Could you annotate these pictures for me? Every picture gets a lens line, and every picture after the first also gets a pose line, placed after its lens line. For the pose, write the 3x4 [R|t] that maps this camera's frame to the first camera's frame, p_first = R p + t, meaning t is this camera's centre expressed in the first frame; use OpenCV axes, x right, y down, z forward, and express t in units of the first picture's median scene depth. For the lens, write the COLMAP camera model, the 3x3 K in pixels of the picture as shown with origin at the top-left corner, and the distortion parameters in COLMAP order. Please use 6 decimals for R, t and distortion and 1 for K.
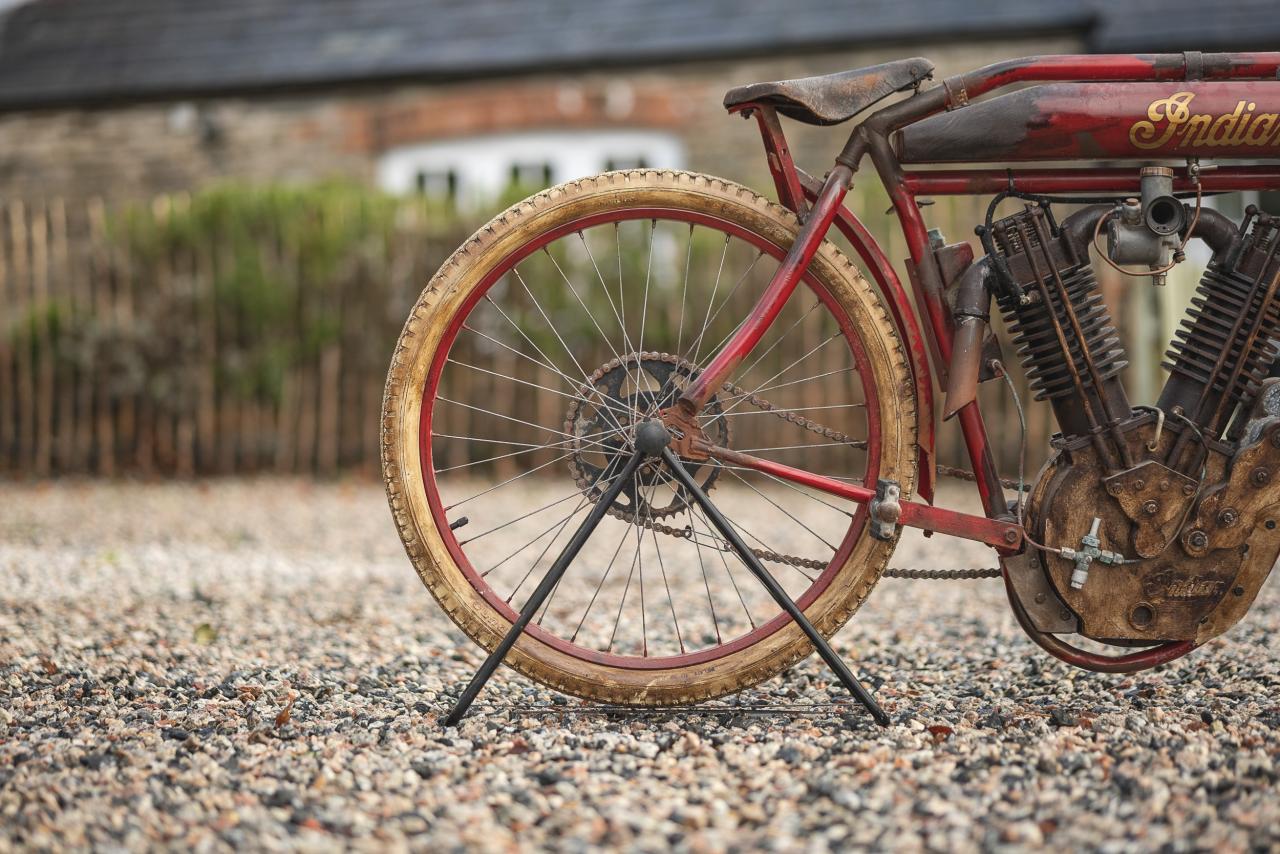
lens RADIAL K [[3091.7, 0, 650.4], [0, 3091.7, 463.1], [0, 0, 1]] dist [-0.007576, 0.000000]
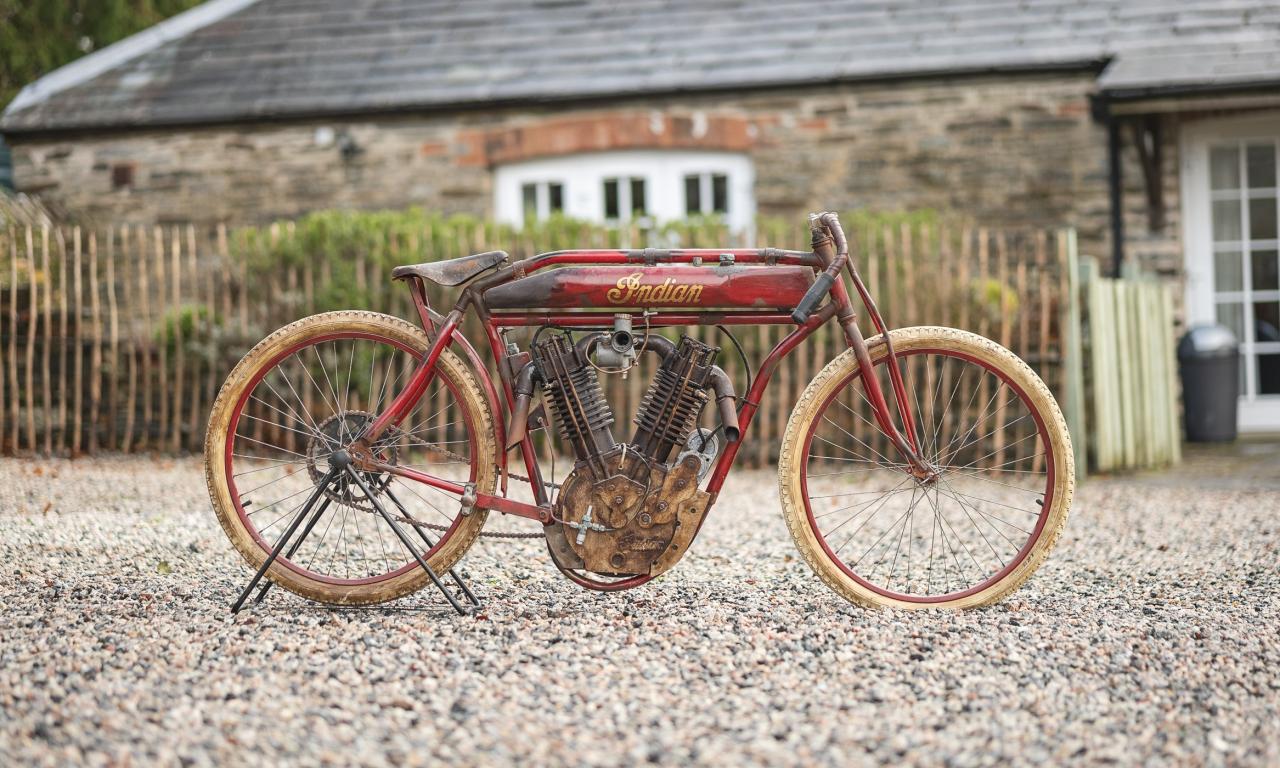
lens RADIAL K [[3294.7, 0, 637.4], [0, 3294.7, 388.9], [0, 0, 1]] dist [0.056840, 0.000000]
pose [[0.995774, 0.010845, -0.091199, 0.345607], [-0.011831, 0.999877, -0.010279, -0.031088], [0.091076, 0.011315, 0.995780, -0.921696]]
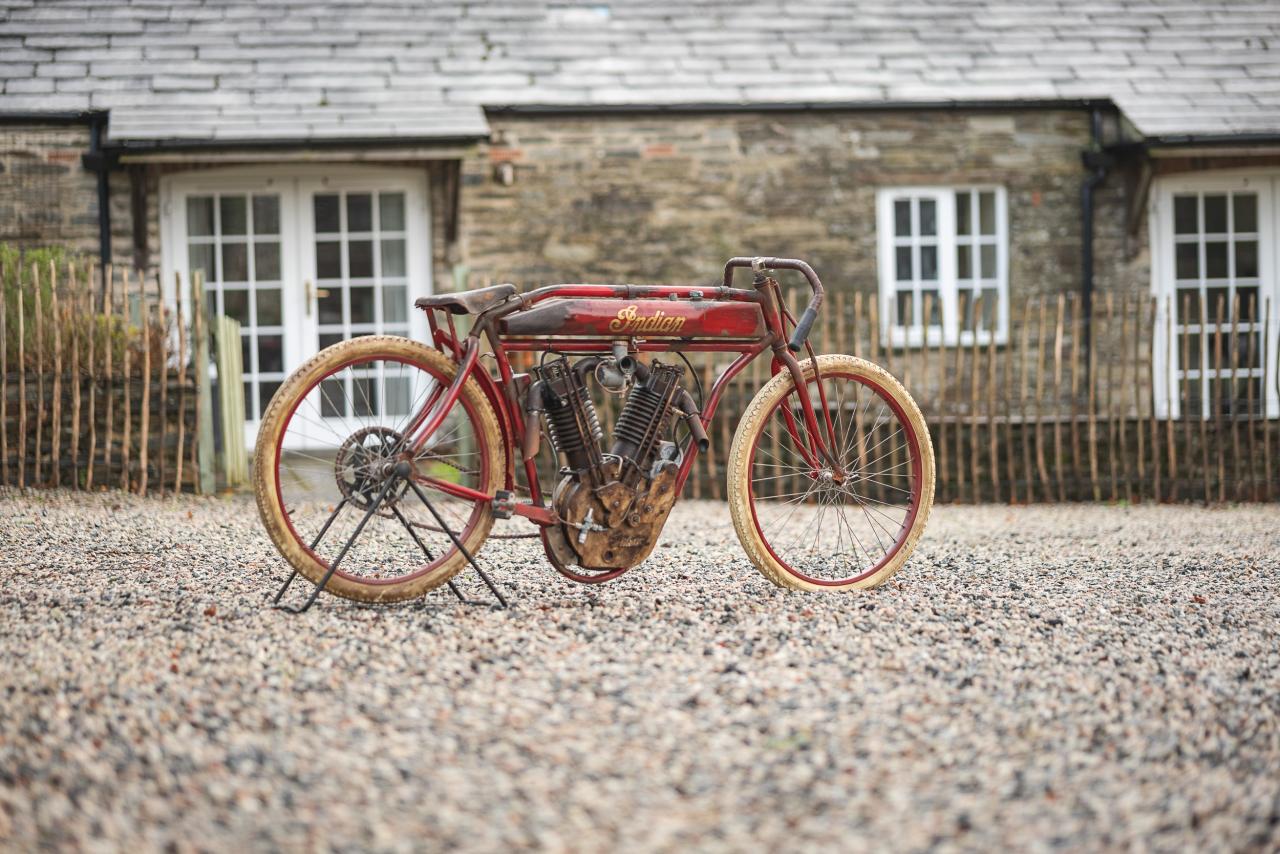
lens RADIAL K [[3091.7, 0, 643.8], [0, 3091.7, 419.5], [0, 0, 1]] dist [-0.007576, 0.000000]
pose [[0.913937, 0.009751, 0.405739, -0.662103], [-0.004069, 0.999881, -0.014865, -0.011373], [-0.405836, 0.011934, 0.913868, -0.907797]]
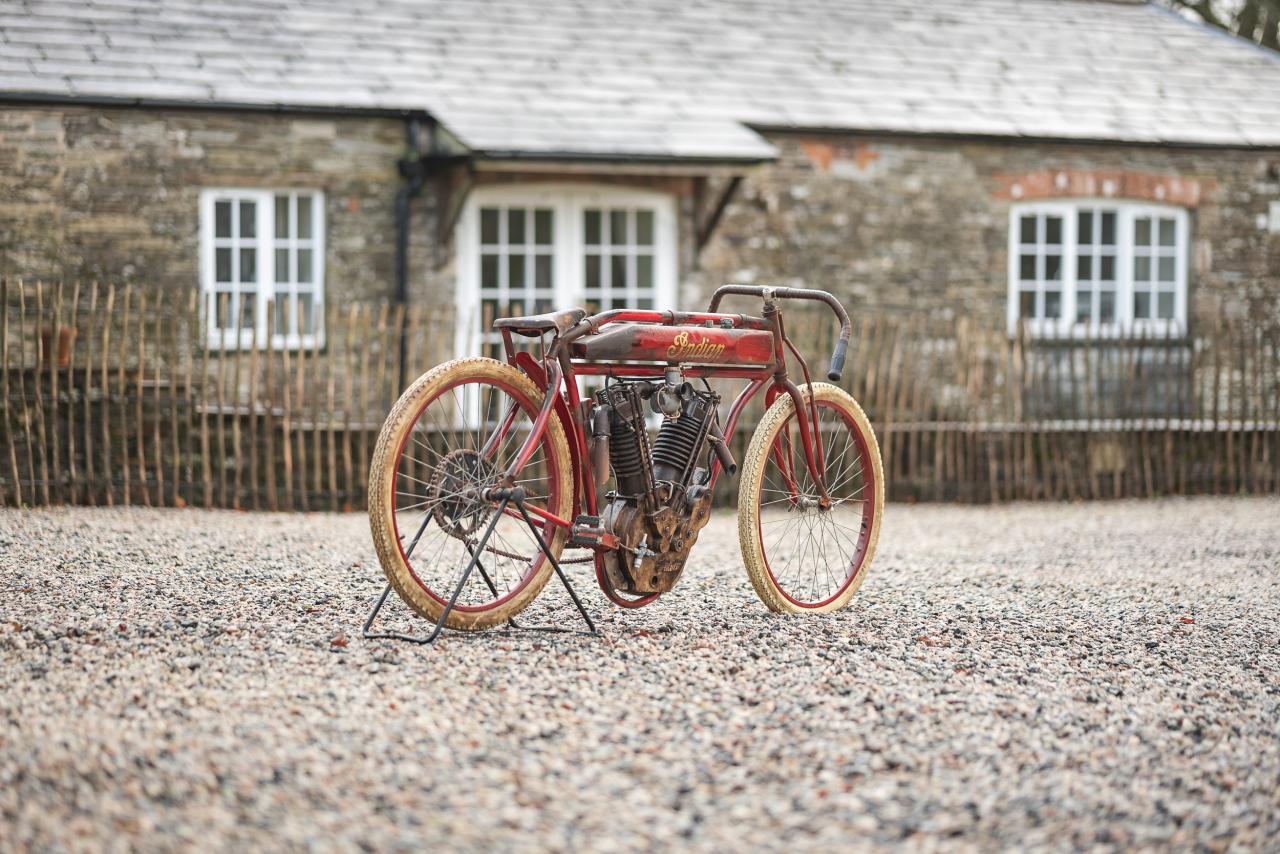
lens RADIAL K [[3091.7, 0, 646.0], [0, 3091.7, 433.5], [0, 0, 1]] dist [-0.007576, 0.000000]
pose [[0.707095, 0.018961, 0.706865, -1.317111], [-0.015771, 0.999815, -0.011043, -0.026635], [-0.706943, -0.003340, 0.707263, -0.467448]]
